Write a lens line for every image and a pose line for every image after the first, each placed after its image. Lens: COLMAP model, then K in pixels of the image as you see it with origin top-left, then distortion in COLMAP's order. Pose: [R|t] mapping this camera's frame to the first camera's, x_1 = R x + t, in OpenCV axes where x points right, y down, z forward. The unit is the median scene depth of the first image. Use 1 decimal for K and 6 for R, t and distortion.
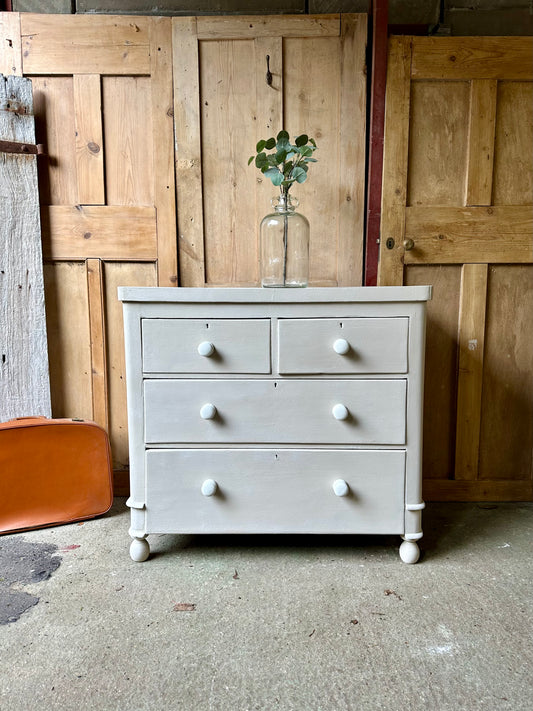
lens RADIAL K [[495.7, 0, 265.8], [0, 495.7, 356.7], [0, 0, 1]] dist [-0.001768, -0.002096]
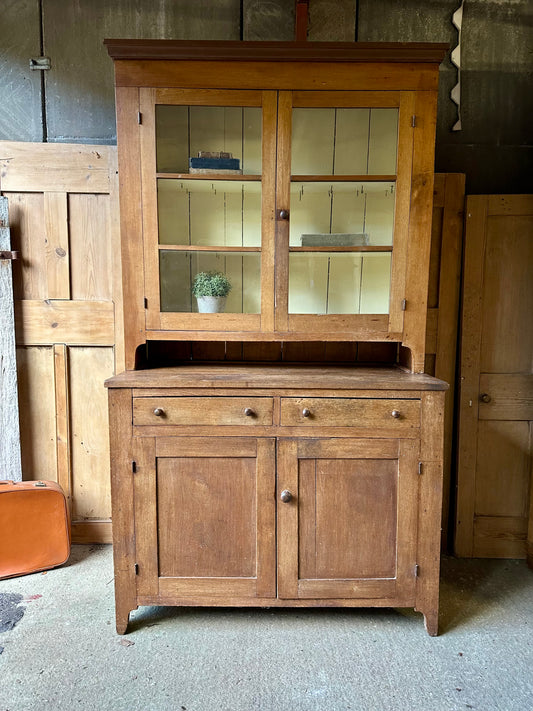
lens RADIAL K [[478.1, 0, 258.6], [0, 478.1, 355.0], [0, 0, 1]] dist [0.003437, -0.002024]
pose [[0.999609, 0.009125, 0.026440, 0.100984], [-0.008775, 0.999873, -0.013319, -0.168582], [-0.026558, 0.013082, 0.999562, -0.159376]]
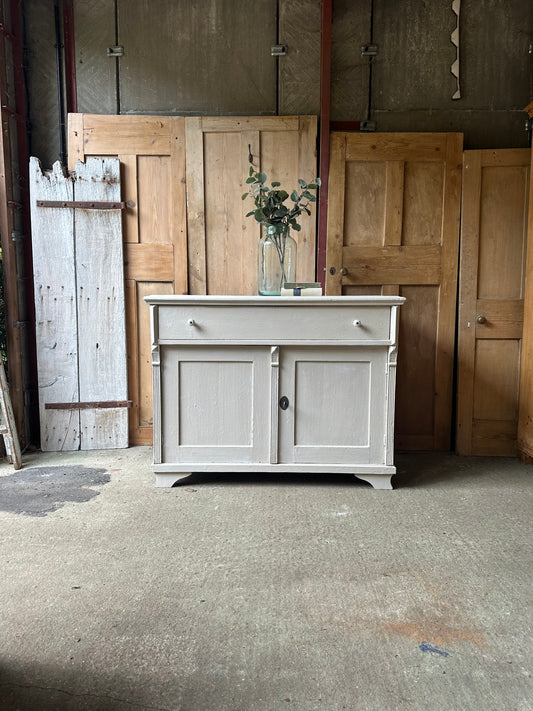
lens RADIAL K [[467.6, 0, 263.1], [0, 467.6, 354.6], [0, 0, 1]] dist [0.027142, -0.030727]
pose [[0.999899, 0.008065, -0.011731, 0.064215], [-0.008265, 0.999821, -0.017034, 0.045640], [0.011591, 0.017129, 0.999786, -0.387428]]
